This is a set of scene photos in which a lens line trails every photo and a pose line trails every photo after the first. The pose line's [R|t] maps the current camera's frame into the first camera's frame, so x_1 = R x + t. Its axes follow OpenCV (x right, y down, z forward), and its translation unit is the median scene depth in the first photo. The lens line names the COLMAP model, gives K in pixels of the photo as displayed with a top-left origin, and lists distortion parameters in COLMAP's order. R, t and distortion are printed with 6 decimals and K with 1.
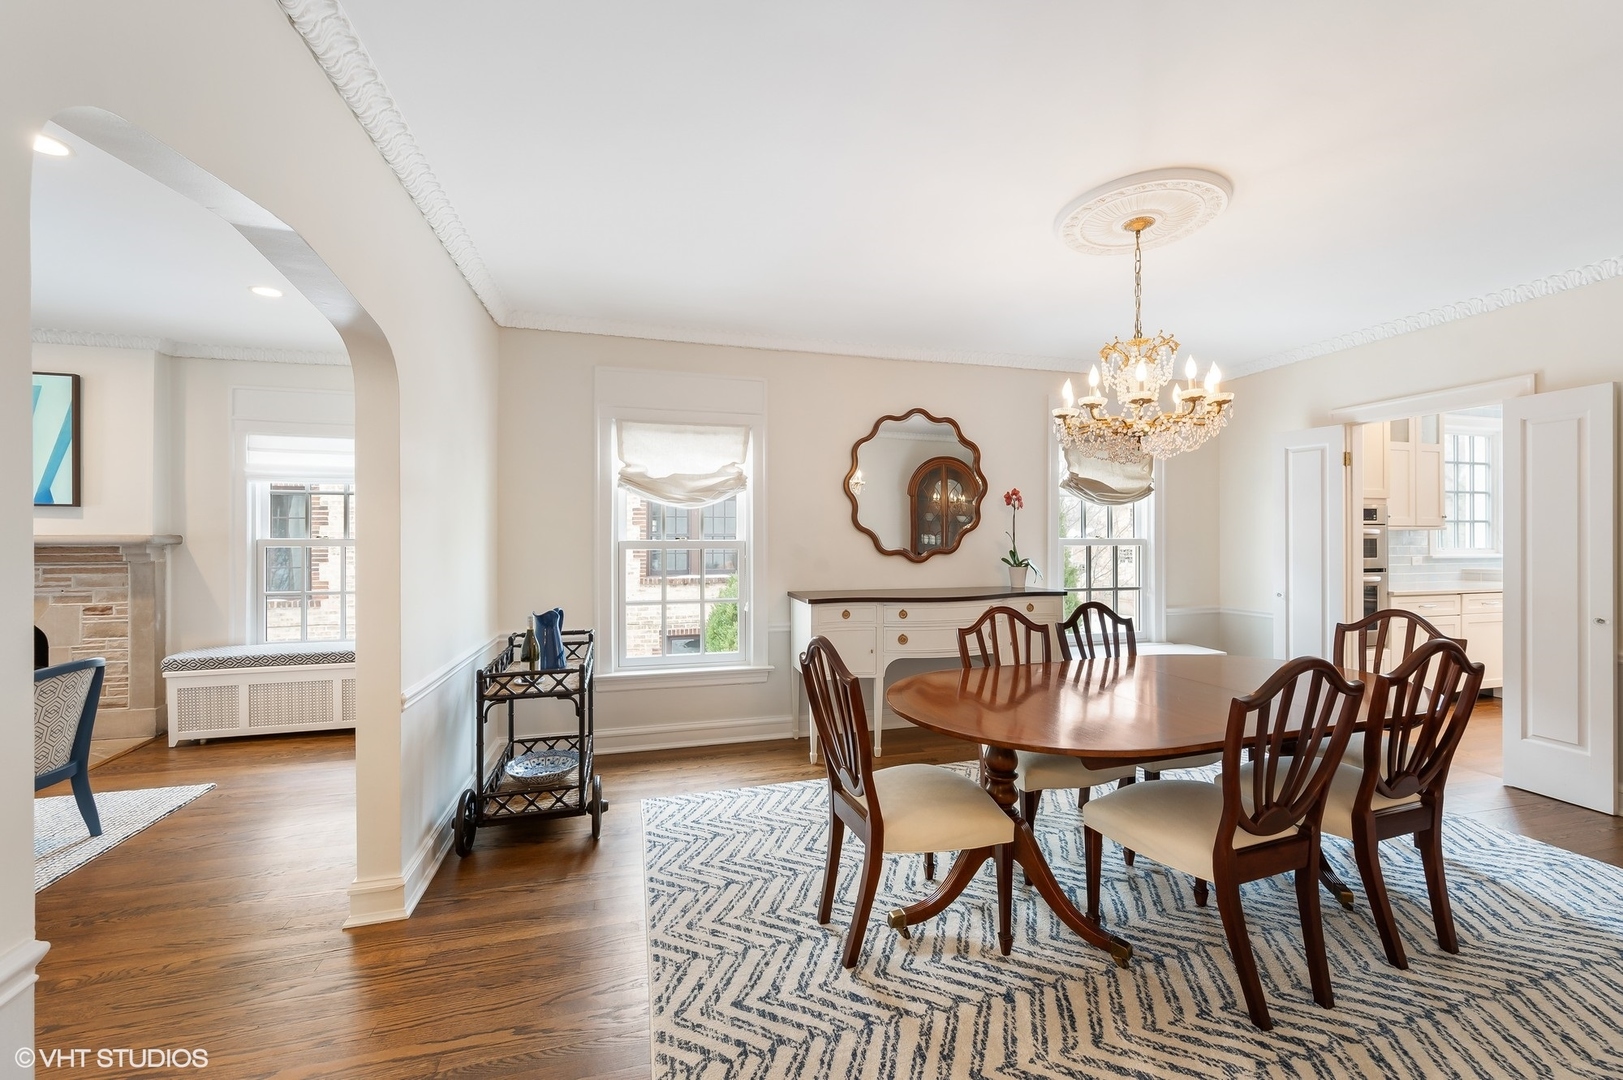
lens RADIAL K [[642.1, 0, 820.3], [0, 642.1, 536.3], [0, 0, 1]] dist [-0.005605, 0.001632]
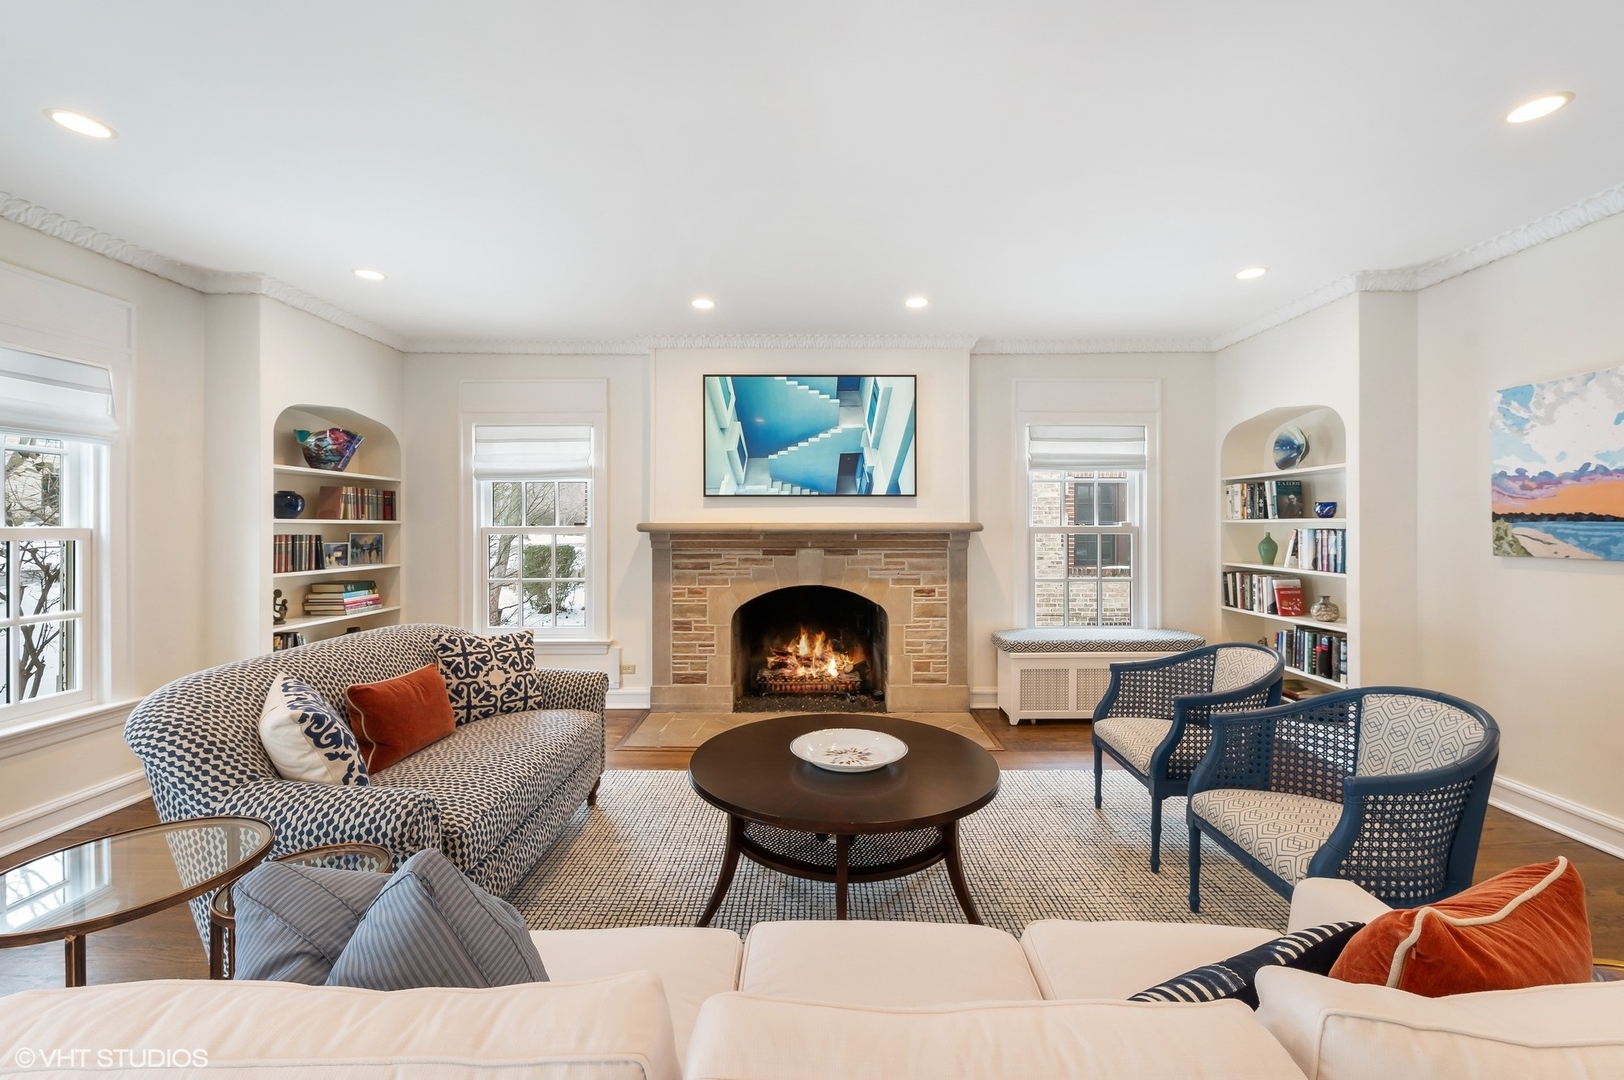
lens RADIAL K [[642.5, 0, 798.2], [0, 642.5, 526.3], [0, 0, 1]] dist [-0.005605, 0.001632]
pose [[0.965101, -0.001017, -0.261876, -1.049972], [0.001409, 0.999998, 0.001310, 0.002538], [0.261874, -0.001633, 0.965101, -0.105636]]
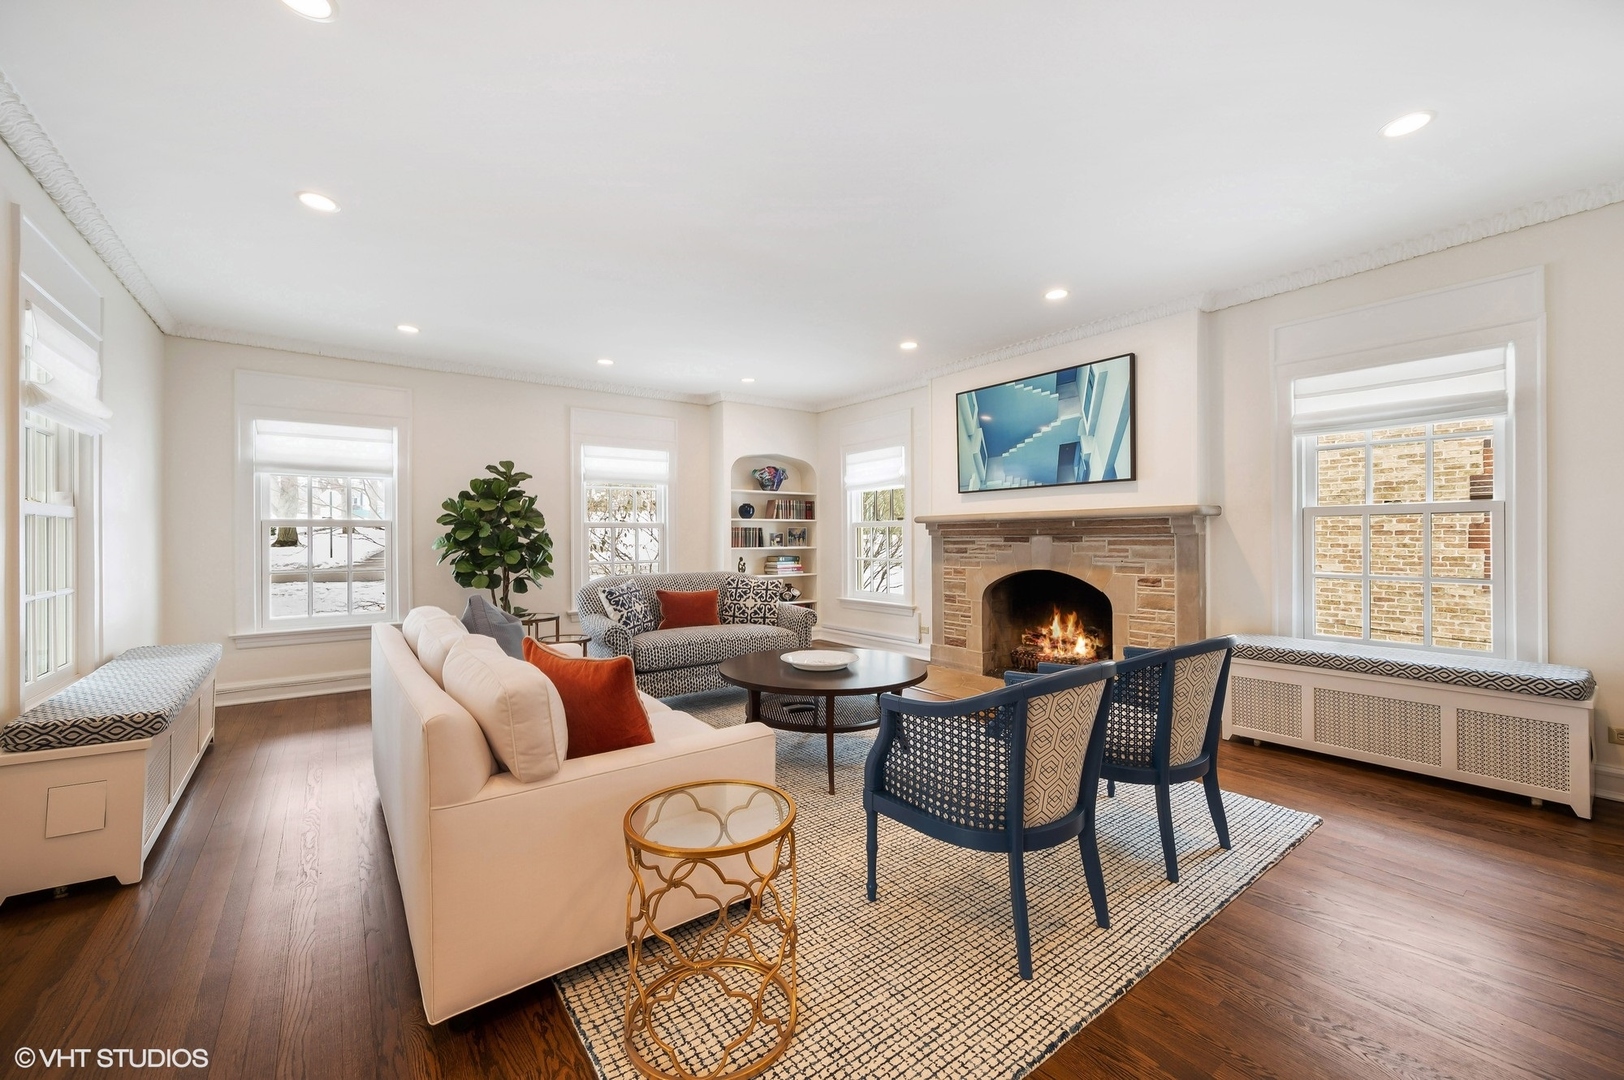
lens RADIAL K [[642.5, 0, 819.9], [0, 642.5, 537.5], [0, 0, 1]] dist [-0.005605, 0.001632]
pose [[0.371443, -0.000894, -0.928455, -0.379958], [0.009945, 0.999946, 0.003016, 0.037216], [0.928403, -0.010354, 0.371432, 0.138391]]
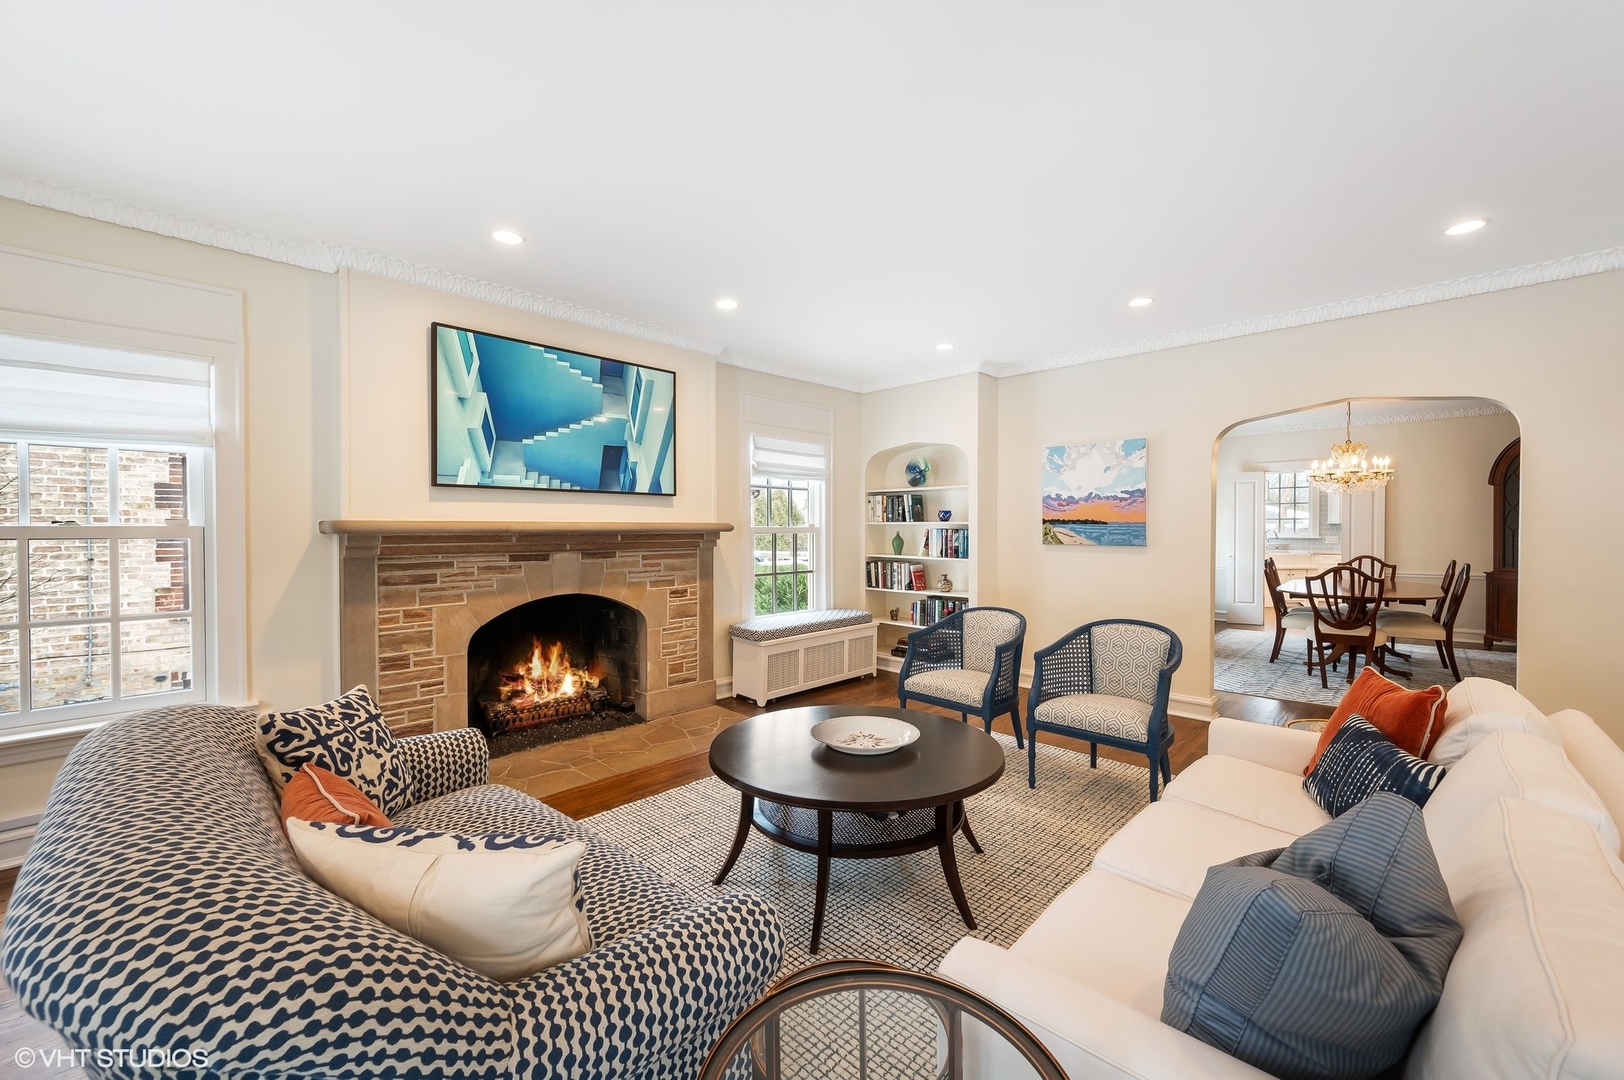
lens RADIAL K [[642.5, 0, 817.4], [0, 642.5, 535.1], [0, 0, 1]] dist [-0.005605, 0.001632]
pose [[0.861764, -0.005289, 0.507283, -1.473290], [-0.000945, 0.999927, 0.012031, 0.005602], [-0.507309, -0.010847, 0.861696, -0.046113]]
